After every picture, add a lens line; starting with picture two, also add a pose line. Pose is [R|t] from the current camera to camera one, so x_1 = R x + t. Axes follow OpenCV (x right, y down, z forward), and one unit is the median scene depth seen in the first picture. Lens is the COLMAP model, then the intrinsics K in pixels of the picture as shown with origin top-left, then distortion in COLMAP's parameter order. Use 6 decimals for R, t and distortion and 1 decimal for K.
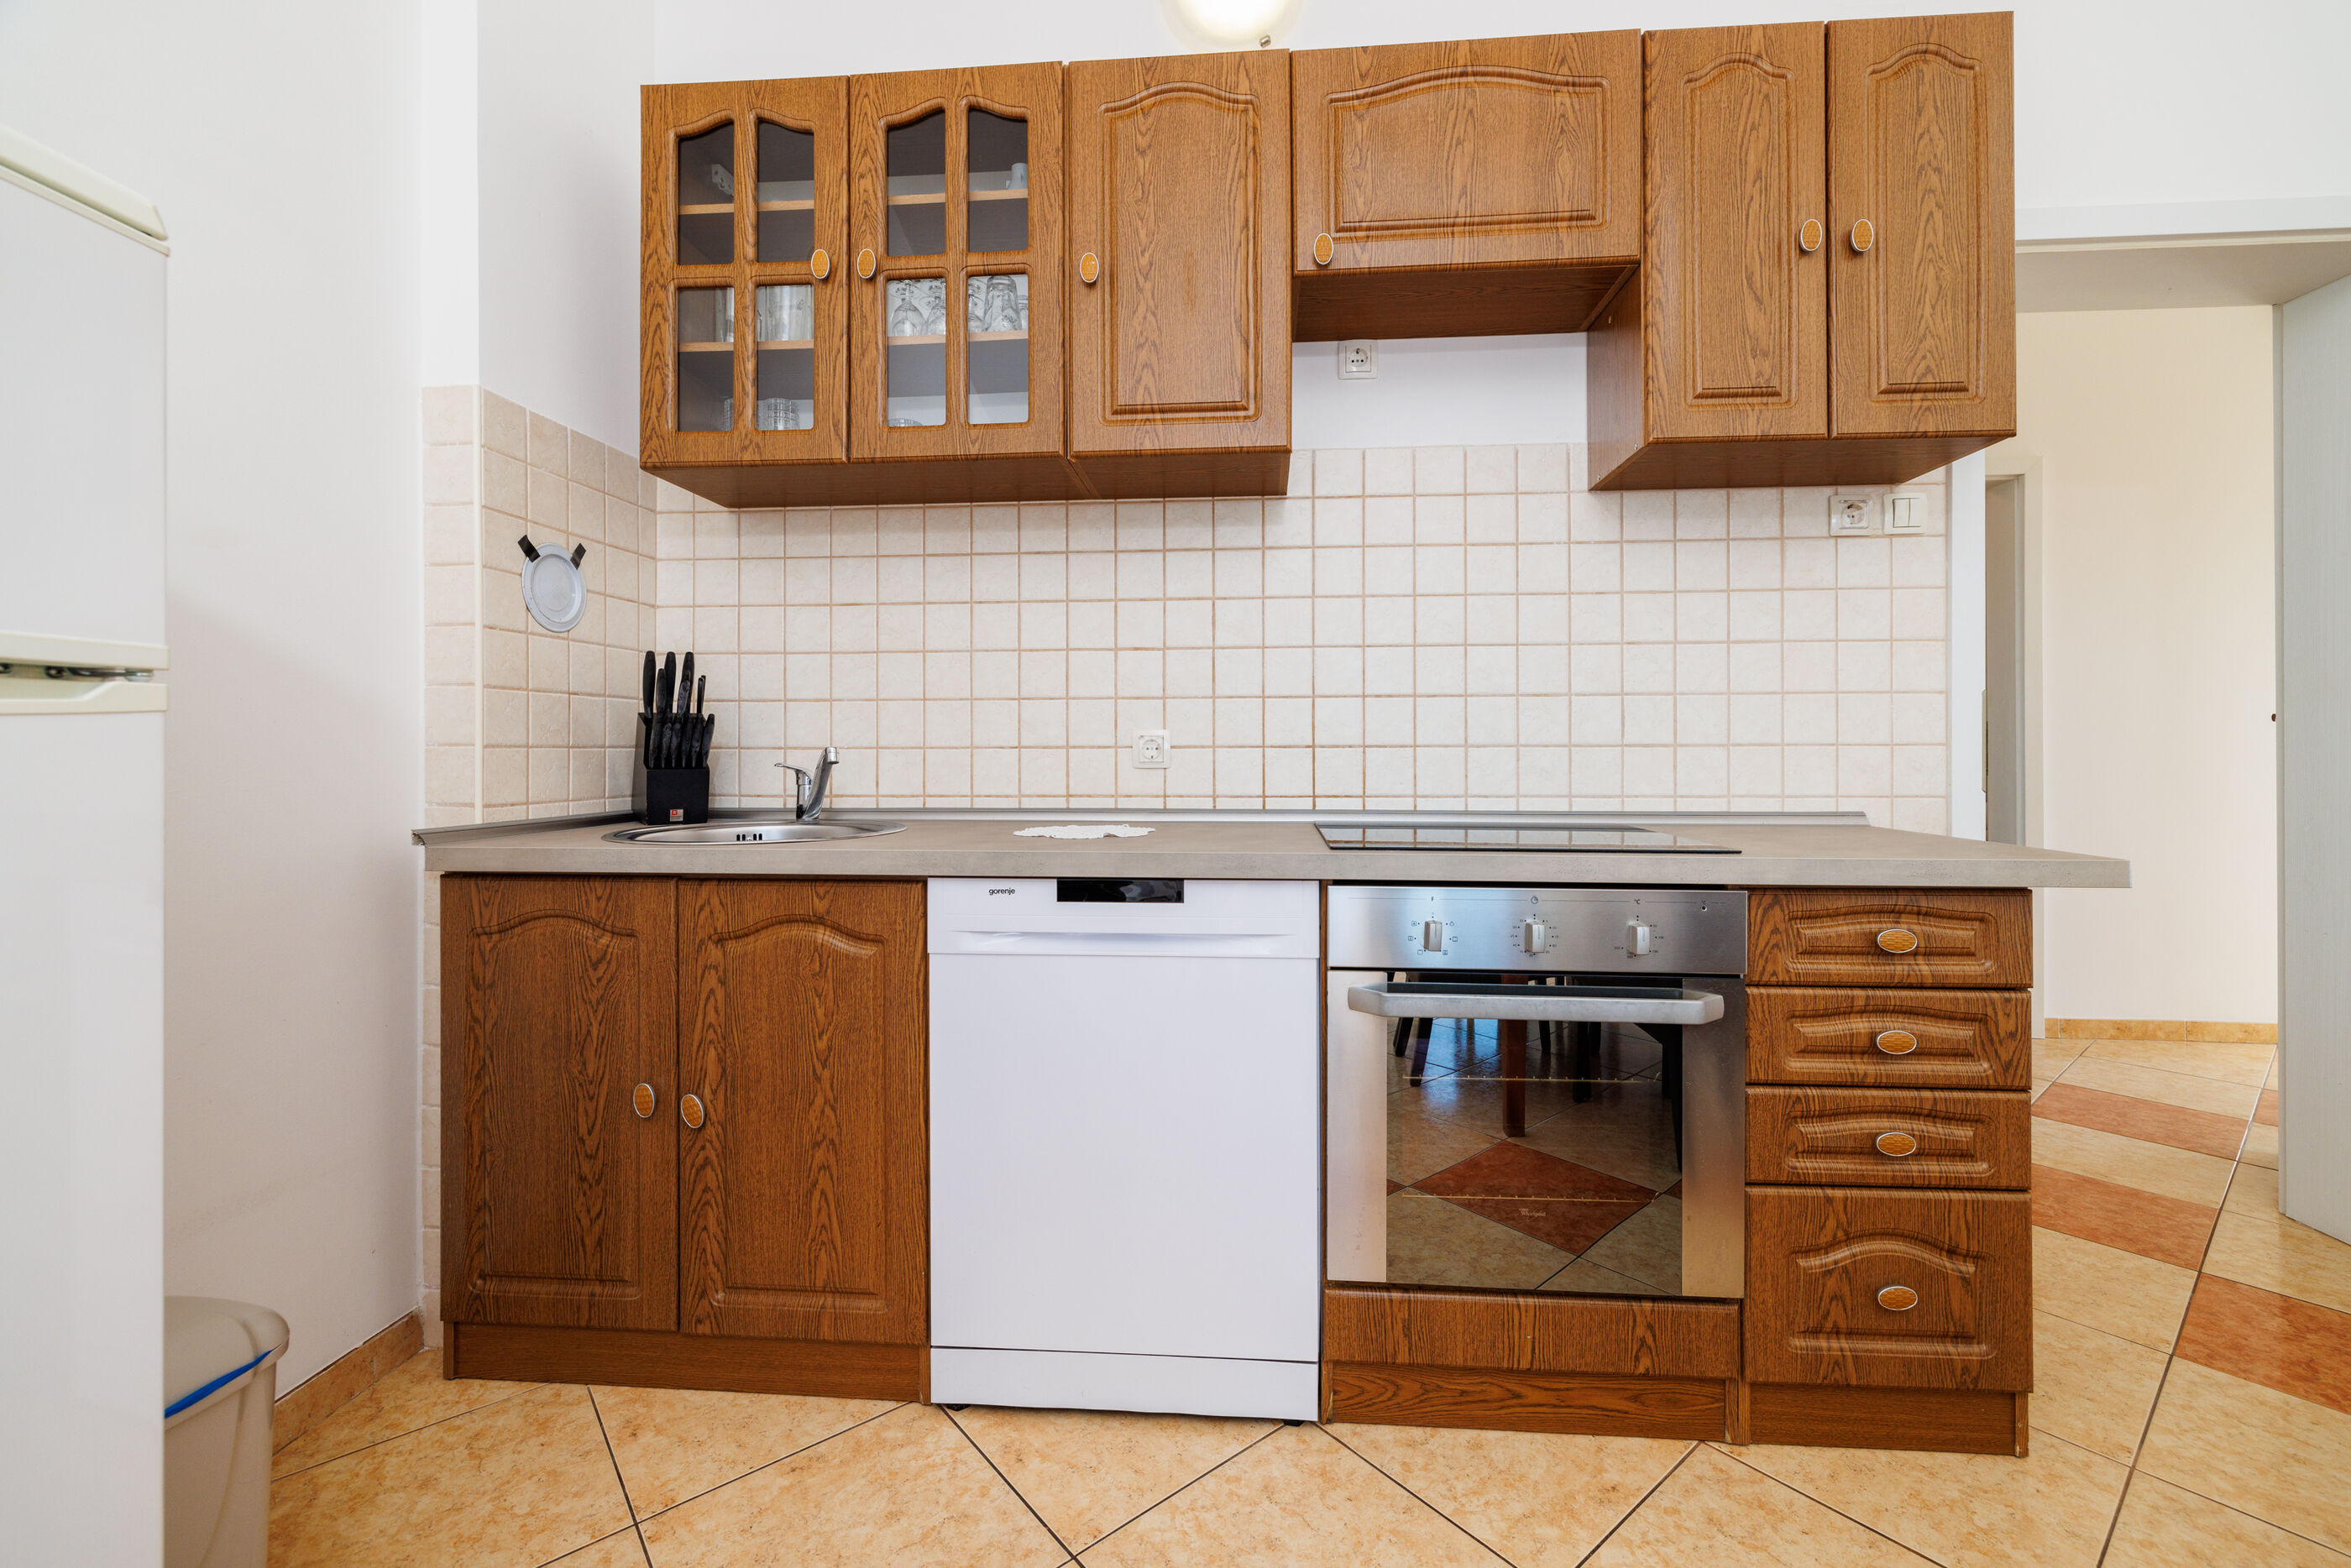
lens RADIAL K [[990.1, 0, 1187.9], [0, 990.1, 743.4], [0, 0, 1]] dist [-0.002746, -0.000193]
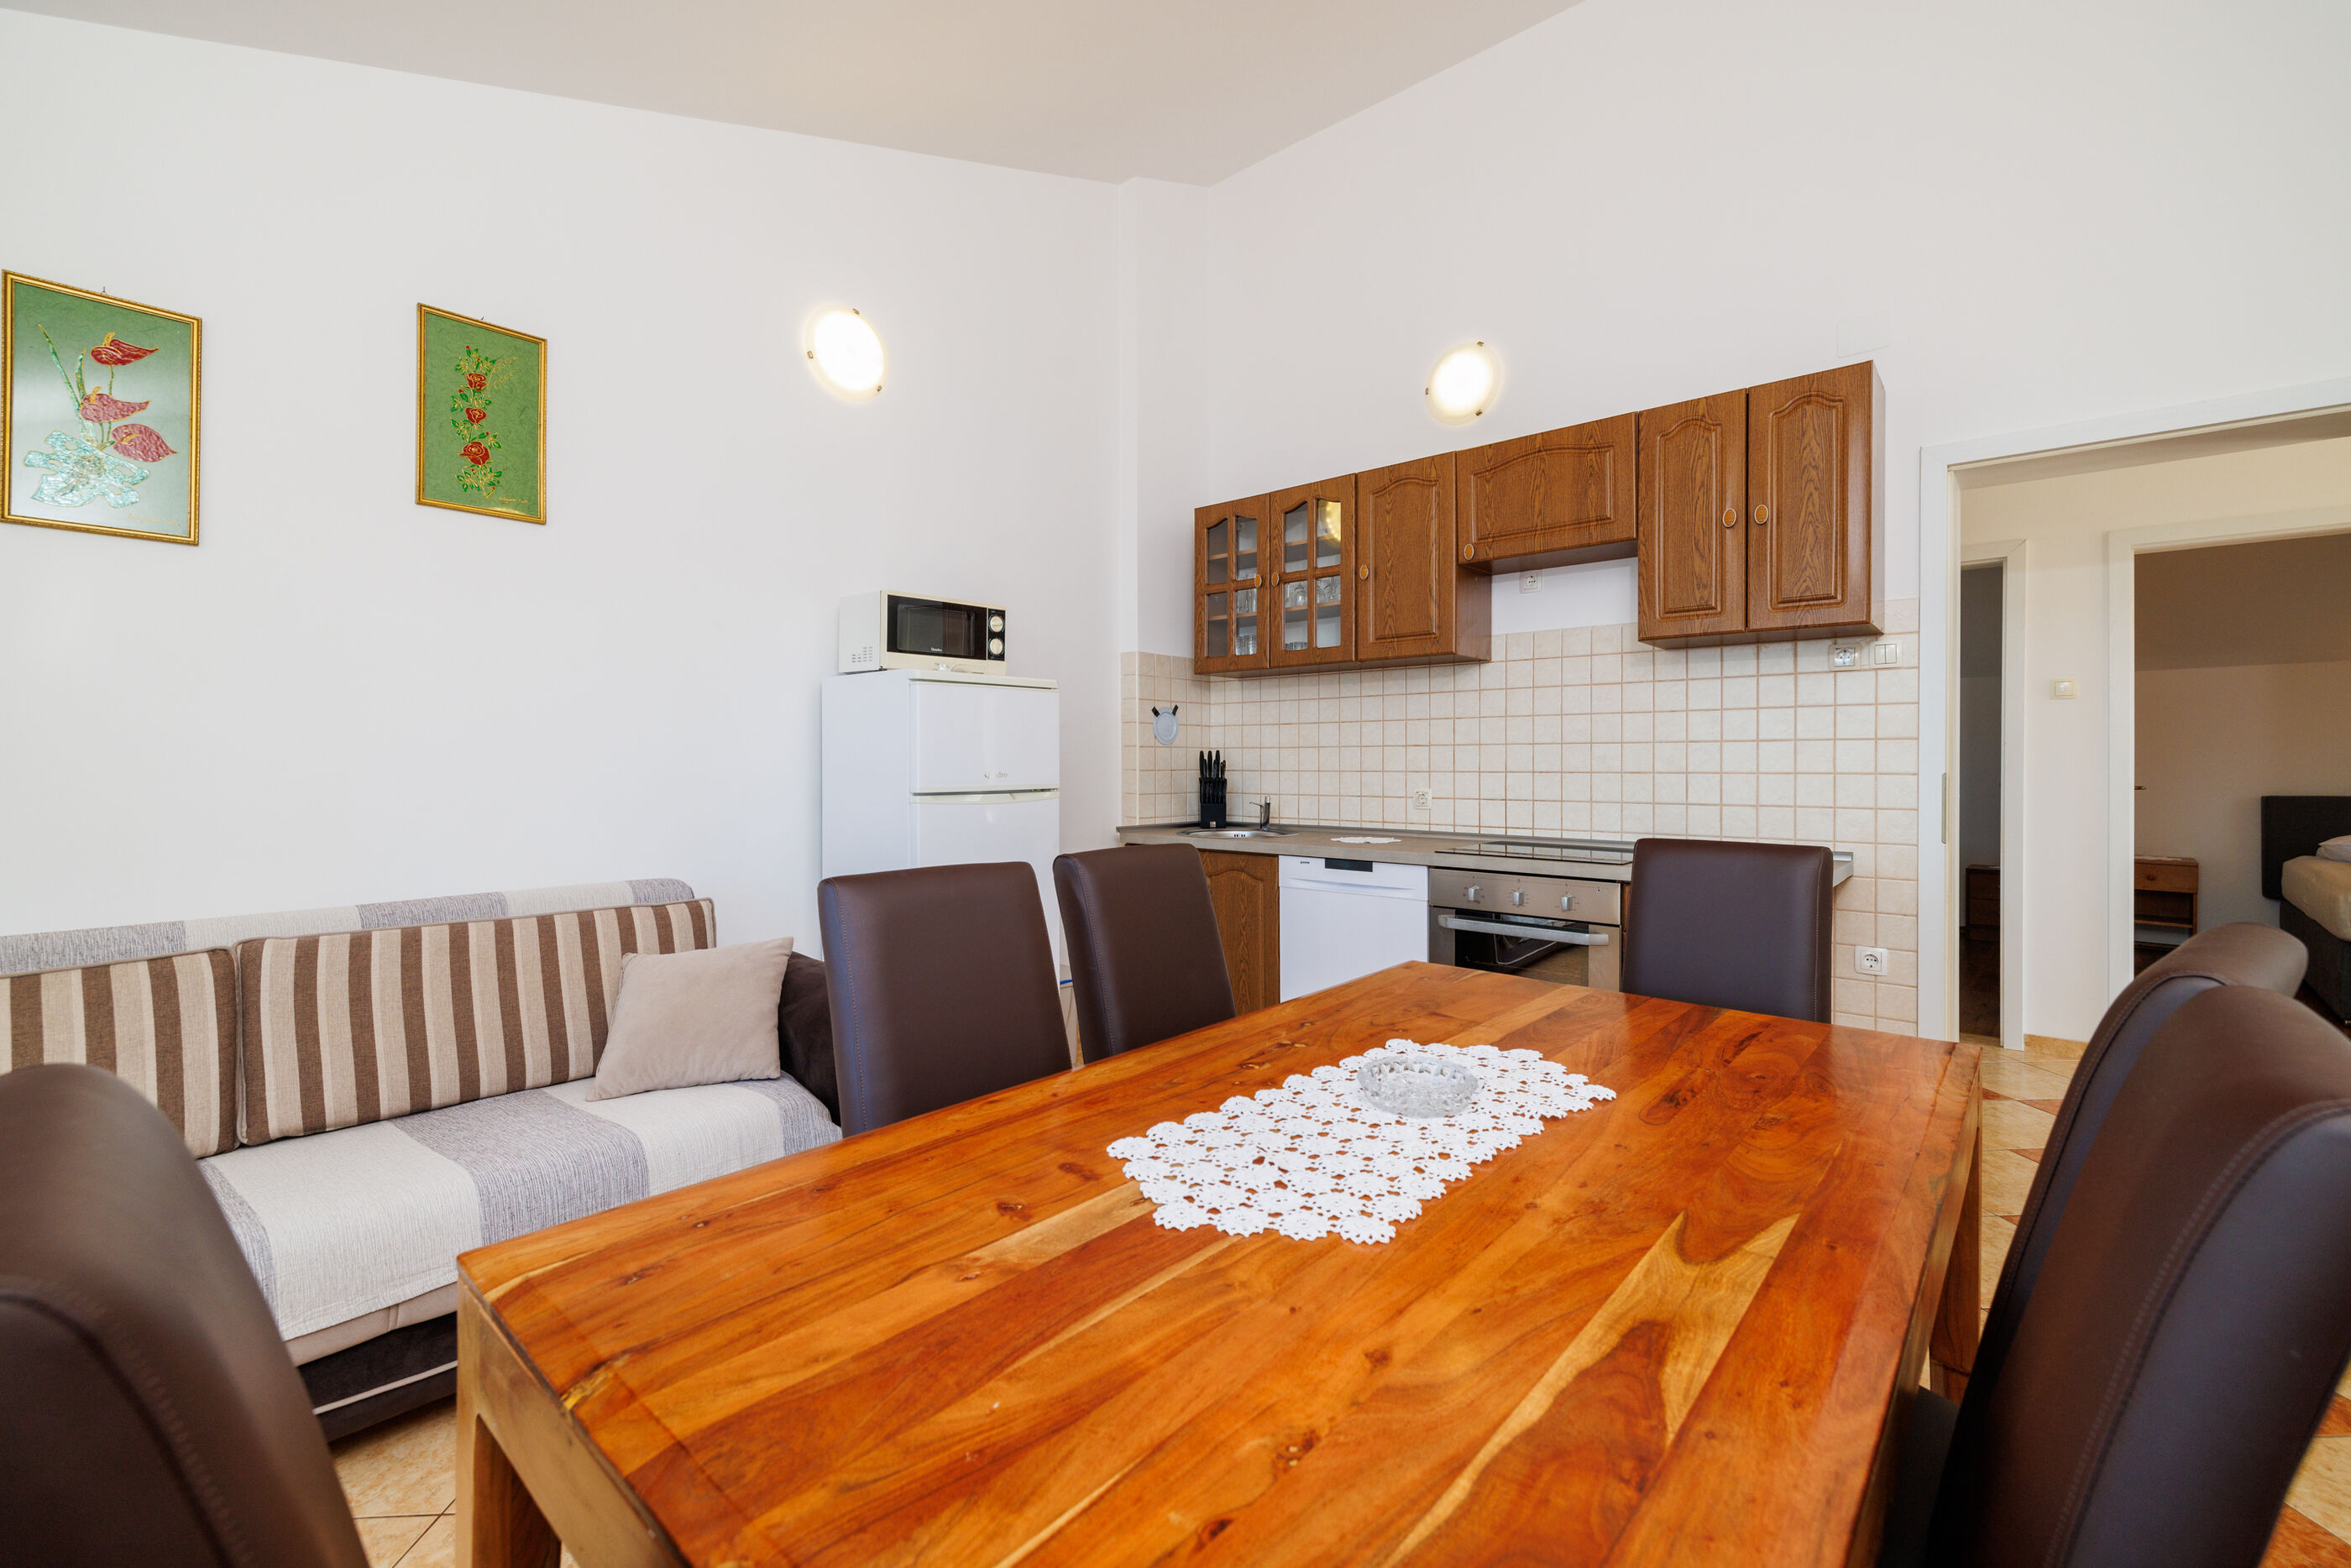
lens RADIAL K [[984.8, 0, 1174.4], [0, 984.8, 763.9], [0, 0, 1]] dist [-0.000726, -0.000041]
pose [[0.800005, 0.001150, -0.599993, 0.839088], [0.003380, 0.999974, 0.006423, -0.088633], [0.599984, -0.007167, 0.799980, -0.925103]]
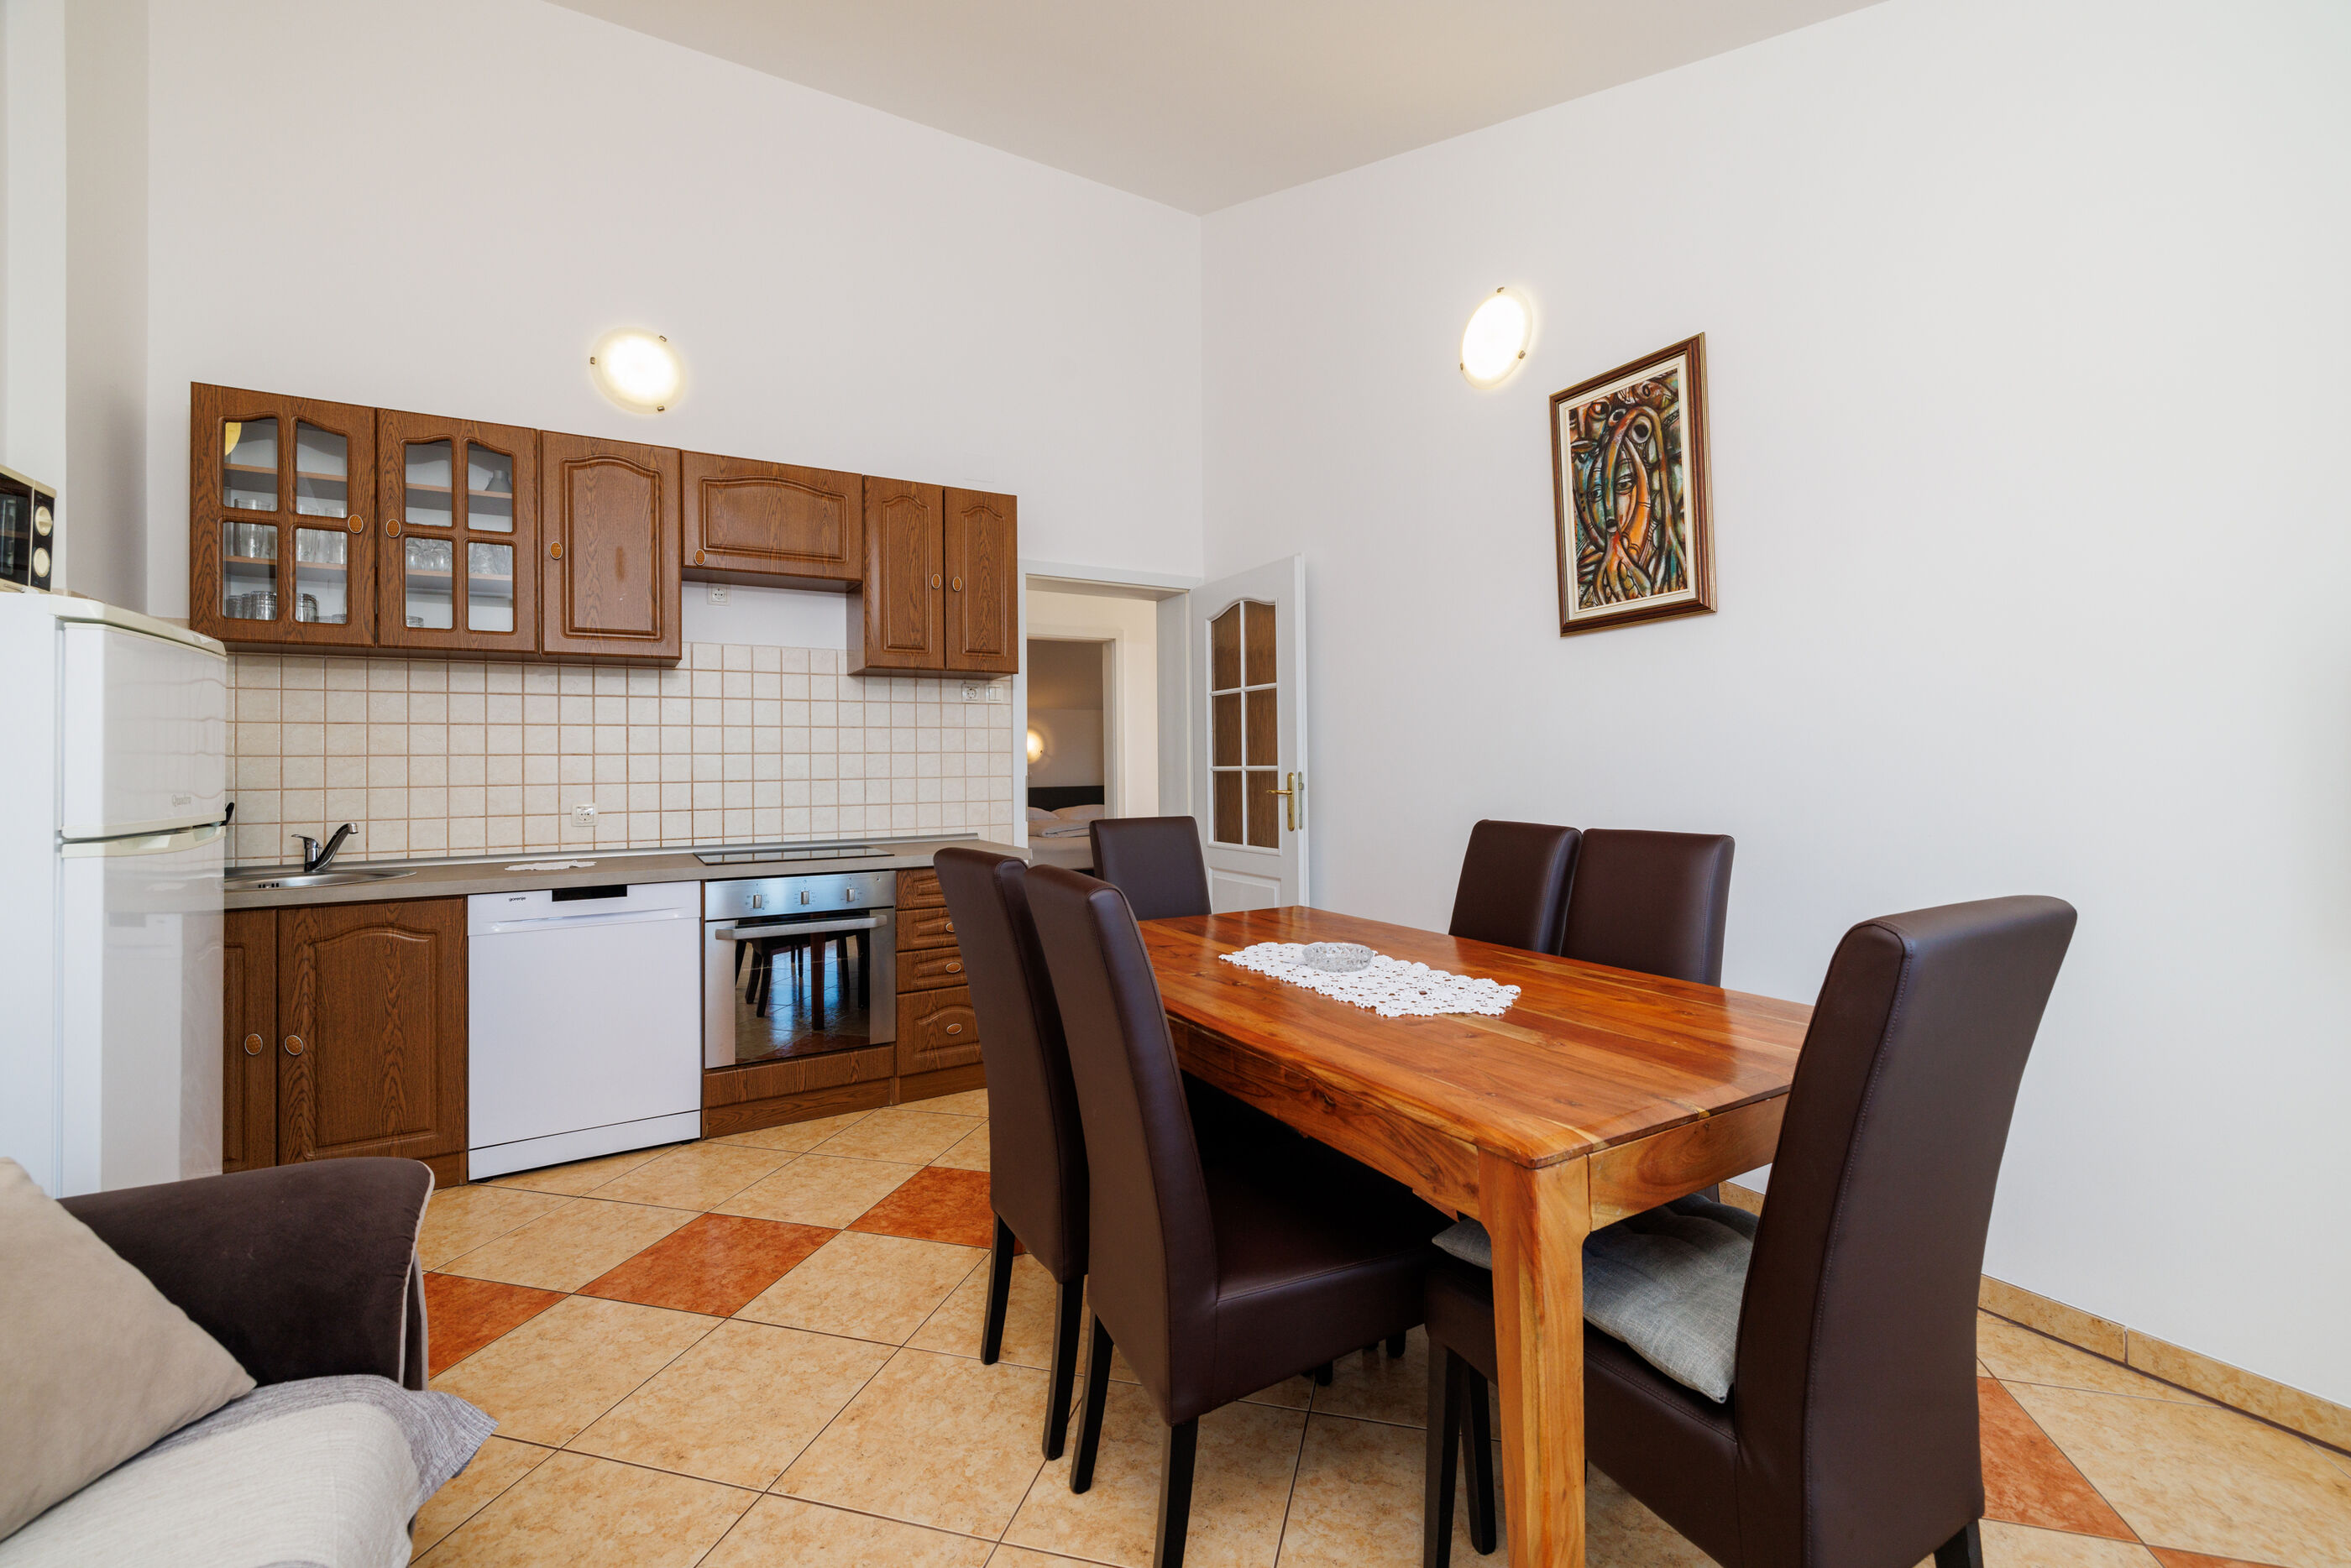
lens RADIAL K [[993.6, 0, 1177.4], [0, 993.6, 751.3], [0, 0, 1]] dist [0.002390, 0.000232]
pose [[0.822528, -0.000125, 0.568725, -0.199724], [0.007371, 0.999918, -0.010441, -0.090218], [-0.568677, 0.012780, 0.822462, -1.119857]]
